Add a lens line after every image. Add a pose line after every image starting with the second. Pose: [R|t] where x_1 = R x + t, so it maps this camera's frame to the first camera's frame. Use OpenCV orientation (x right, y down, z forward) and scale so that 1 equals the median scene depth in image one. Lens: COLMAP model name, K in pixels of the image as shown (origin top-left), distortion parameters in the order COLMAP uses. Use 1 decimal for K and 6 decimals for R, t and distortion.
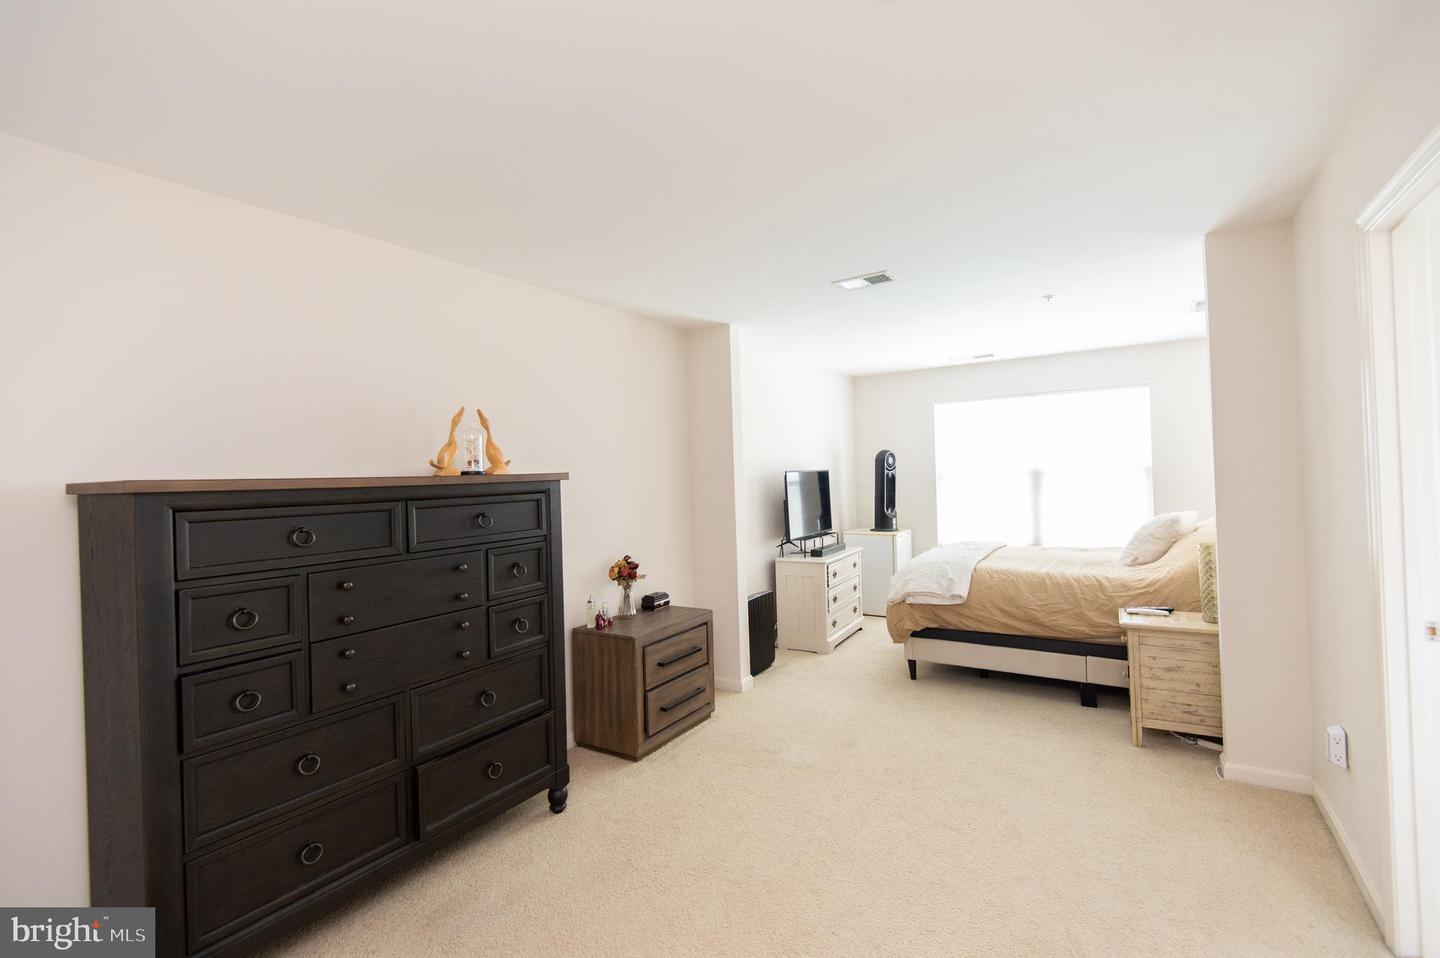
lens RADIAL K [[669.3, 0, 722.8], [0, 669.3, 473.8], [0, 0, 1]] dist [0.026099, -0.012870]
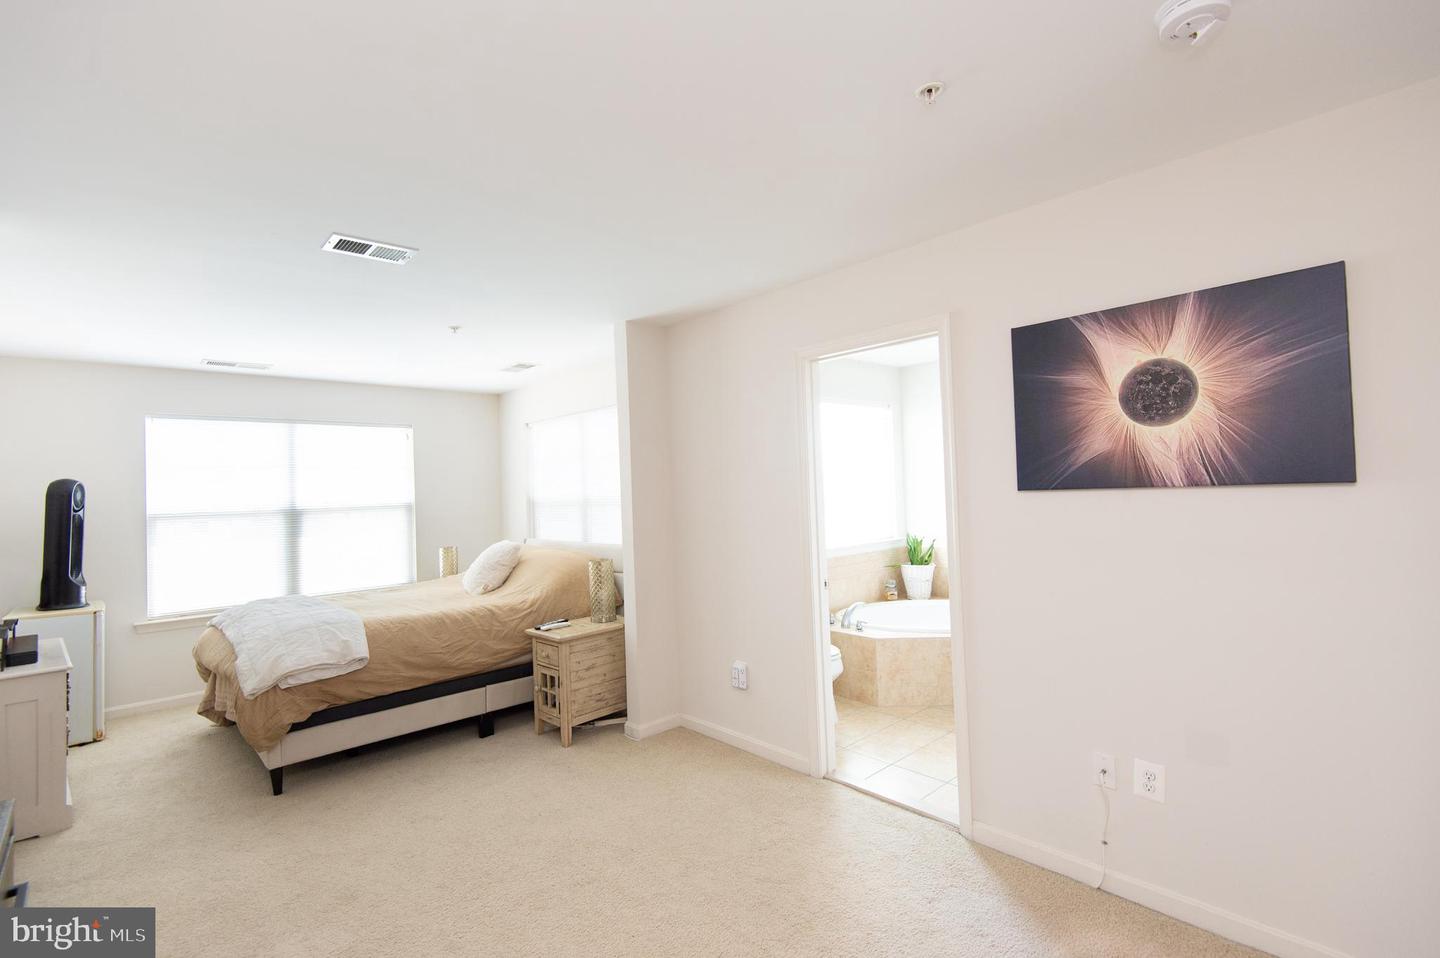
lens RADIAL K [[669.3, 0, 724.9], [0, 669.3, 469.1], [0, 0, 1]] dist [0.026099, -0.012870]
pose [[0.232082, 0.053563, 0.971220, -0.365613], [0.023408, 0.997886, -0.060627, 0.012524], [-0.972414, 0.036805, 0.230338, 0.387530]]
